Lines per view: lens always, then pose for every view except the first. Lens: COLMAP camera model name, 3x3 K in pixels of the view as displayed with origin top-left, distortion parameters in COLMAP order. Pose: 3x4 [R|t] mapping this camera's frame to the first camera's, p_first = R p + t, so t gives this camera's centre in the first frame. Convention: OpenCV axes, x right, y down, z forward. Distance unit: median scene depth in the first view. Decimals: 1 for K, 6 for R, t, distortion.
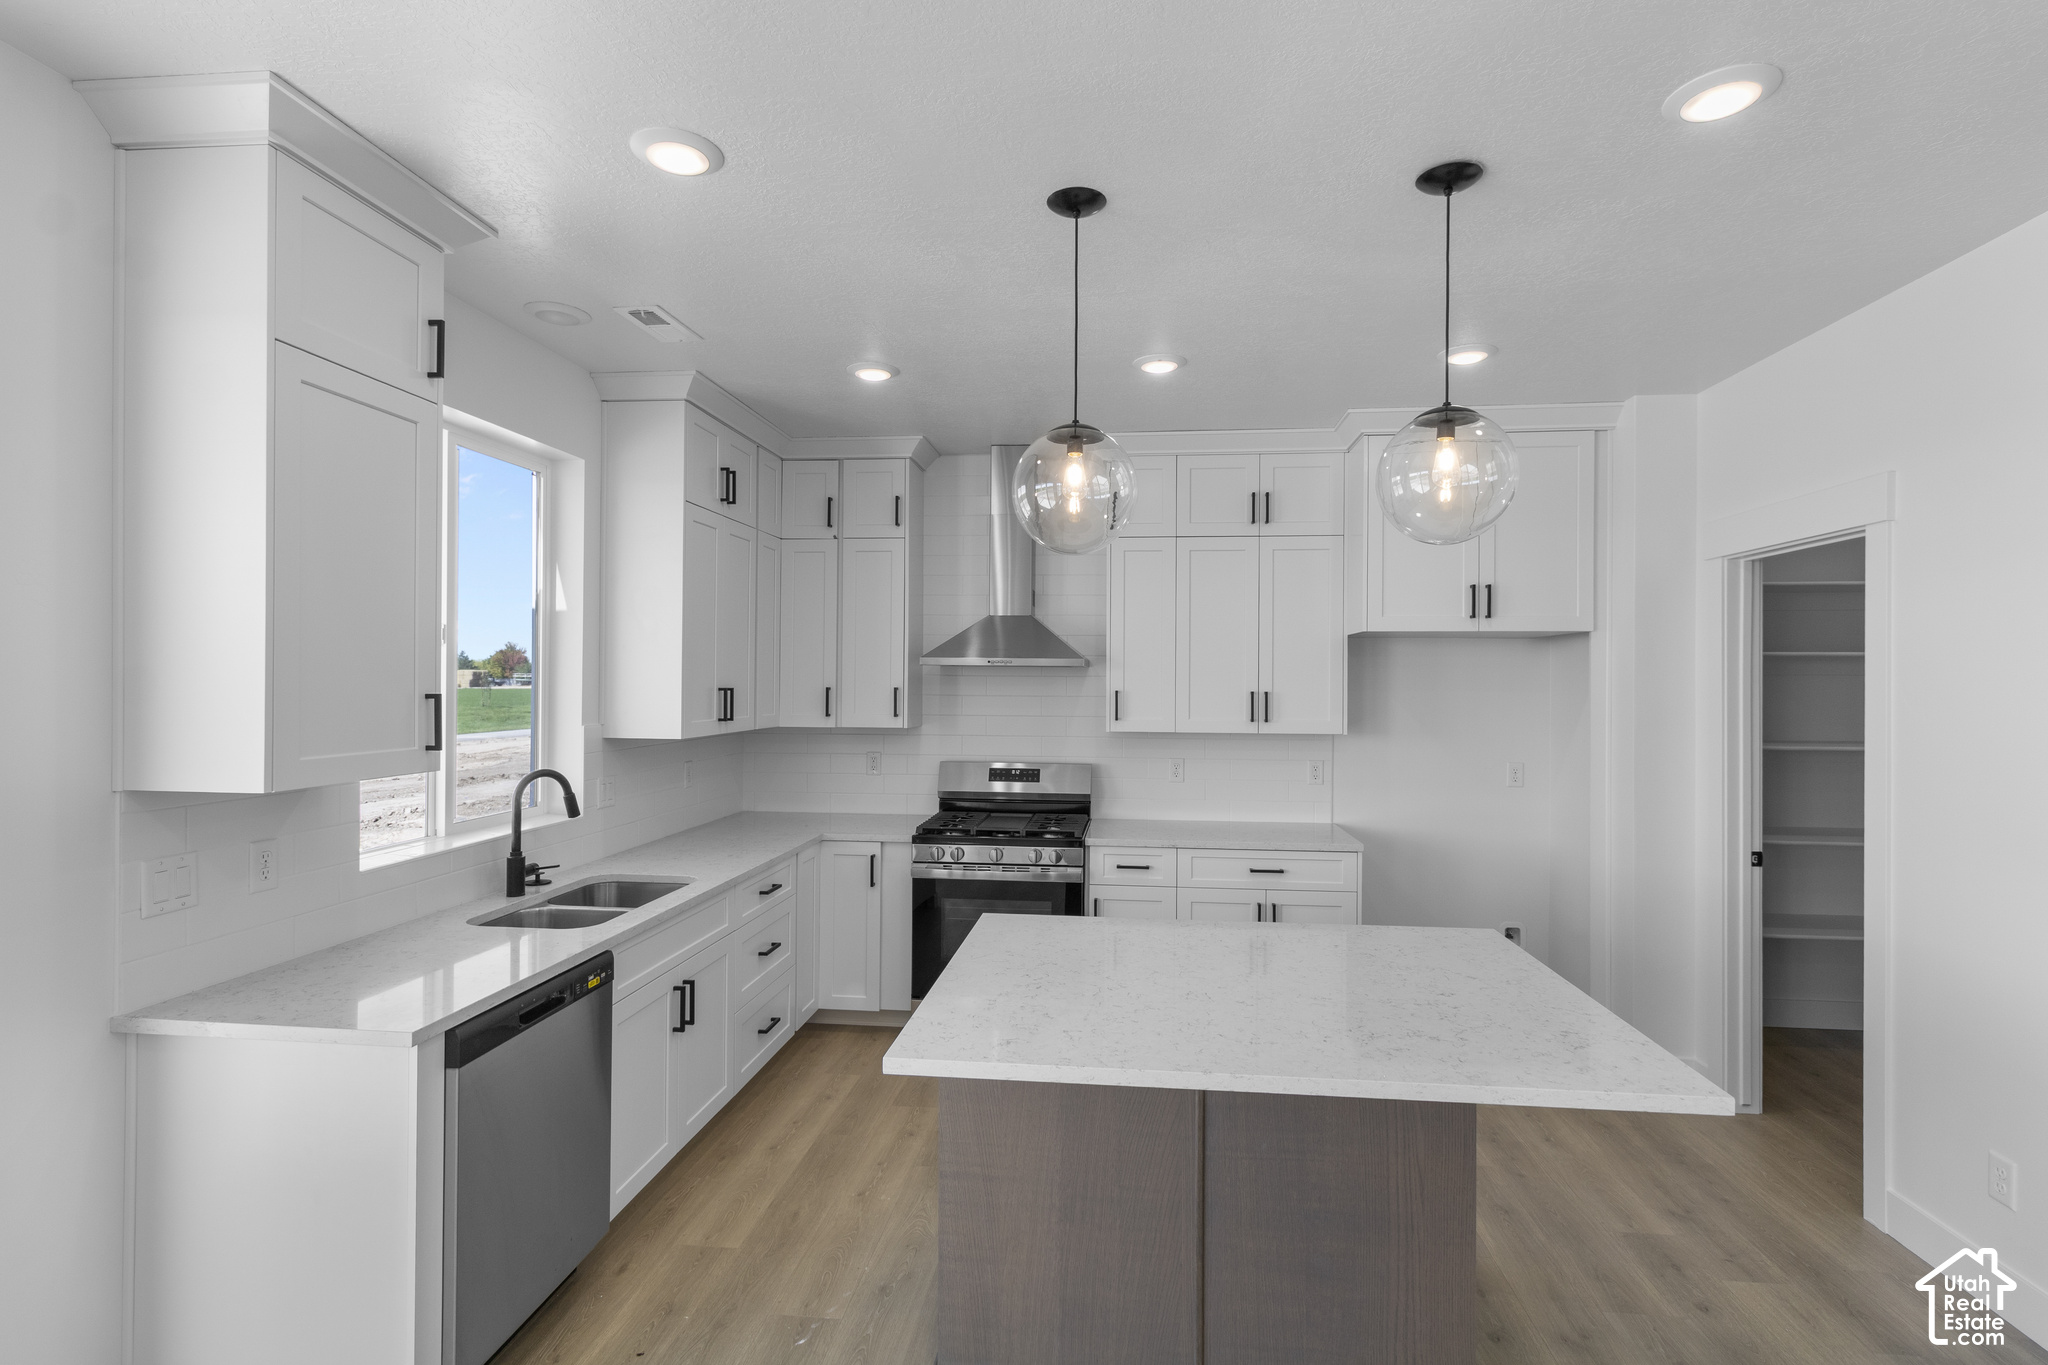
lens RADIAL K [[964.6, 0, 1043.0], [0, 964.6, 676.8], [0, 0, 1]] dist [0.002796, 0.000353]
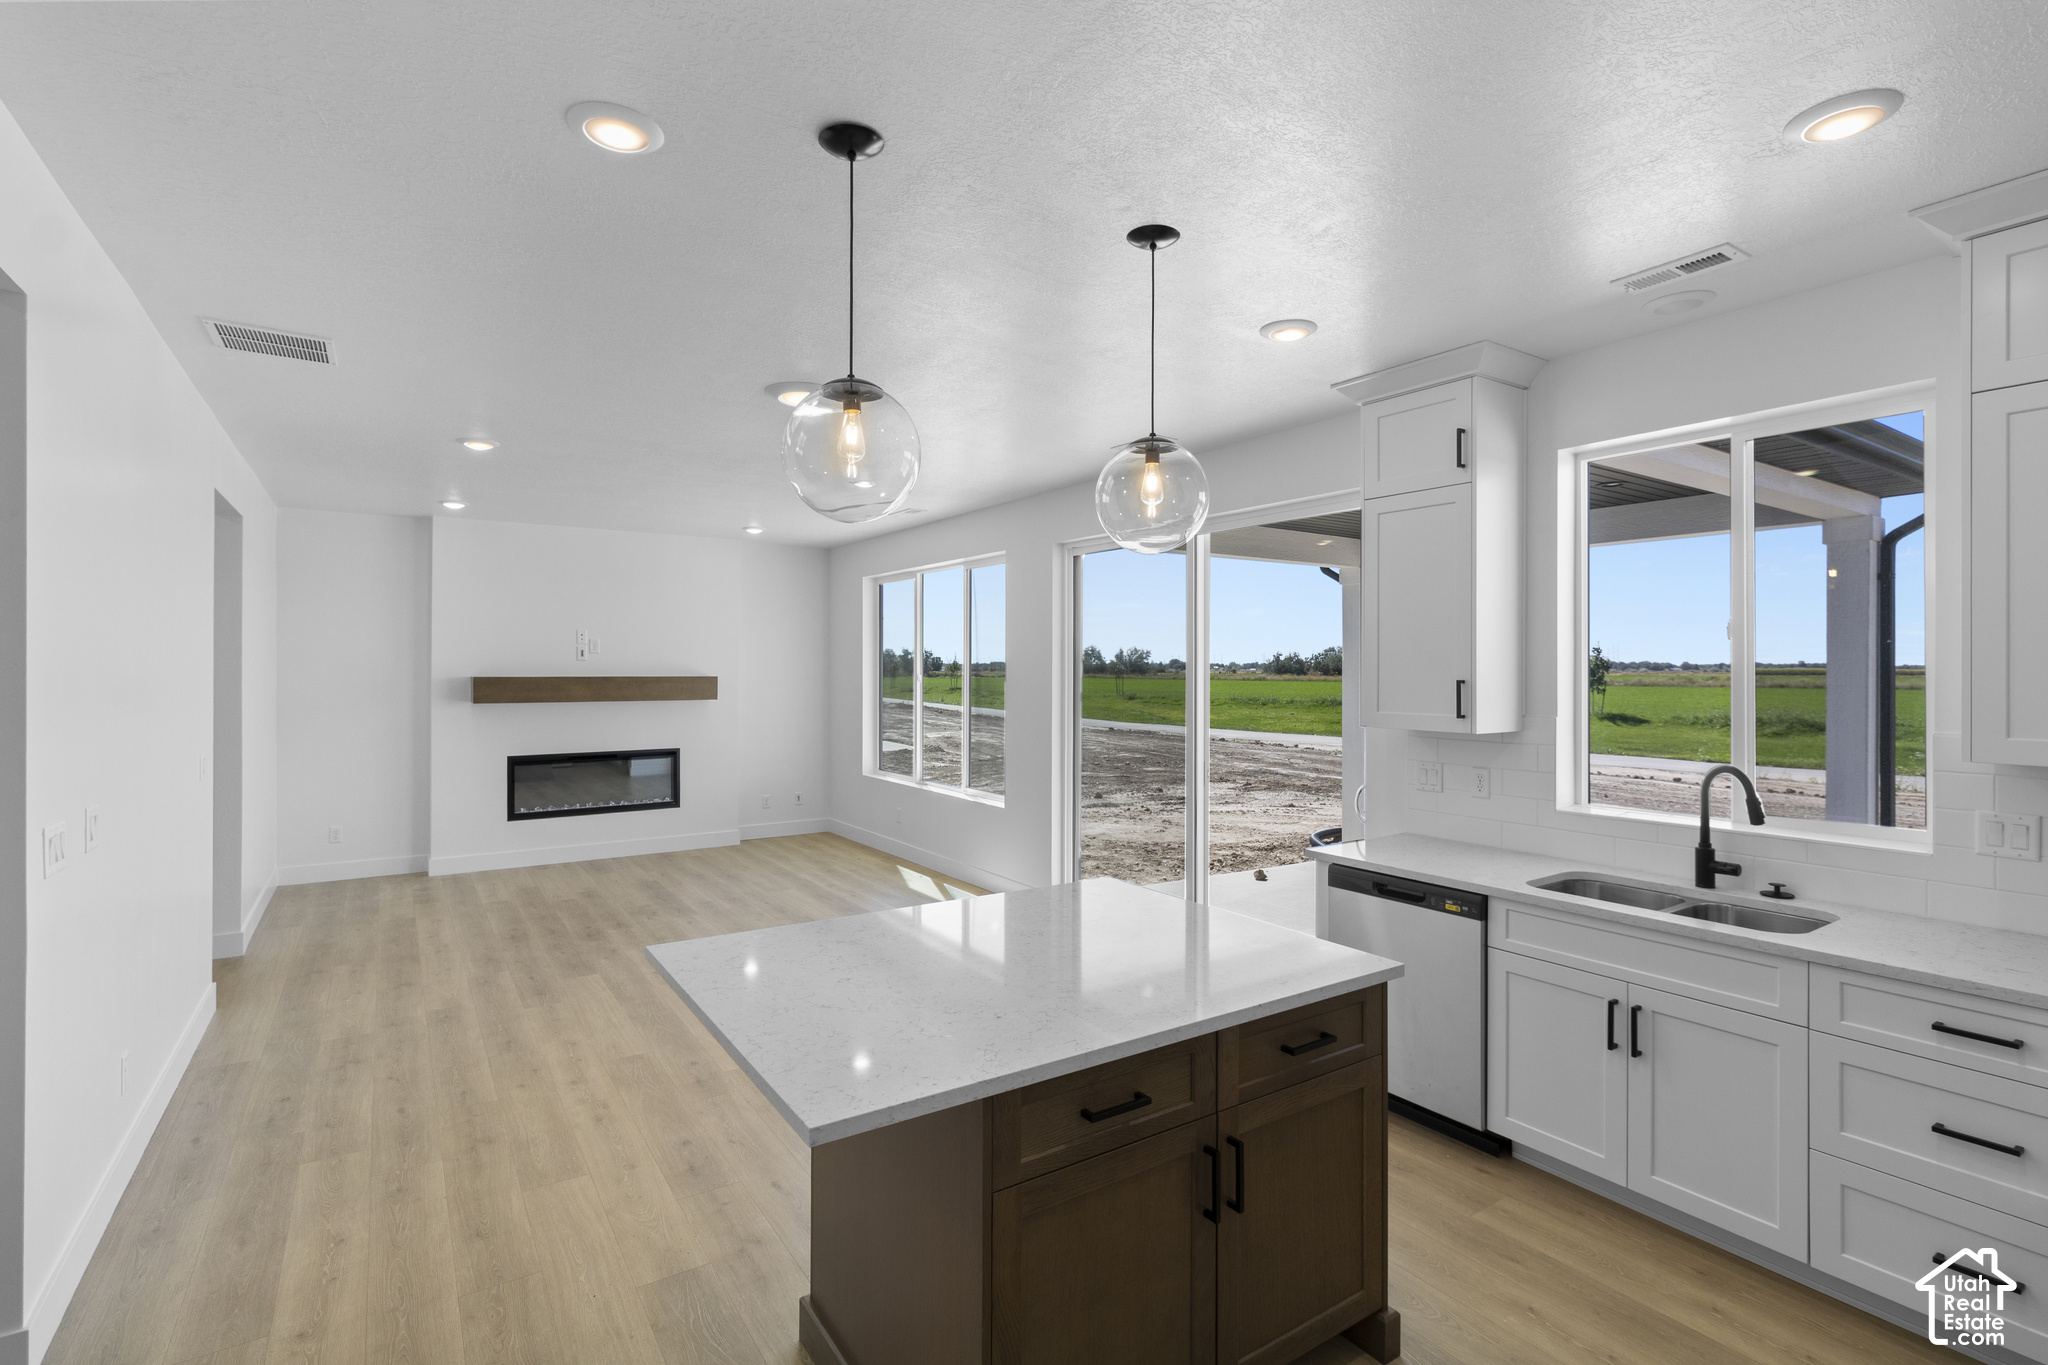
lens RADIAL K [[948.6, 0, 1027.8], [0, 948.6, 668.4], [0, 0, 1]] dist [-0.000704, -0.000606]
pose [[-0.770982, -0.009614, -0.636785, 0.484204], [-0.006516, 0.999953, -0.007207, 0.007693], [0.636824, -0.001407, -0.771008, 1.011513]]
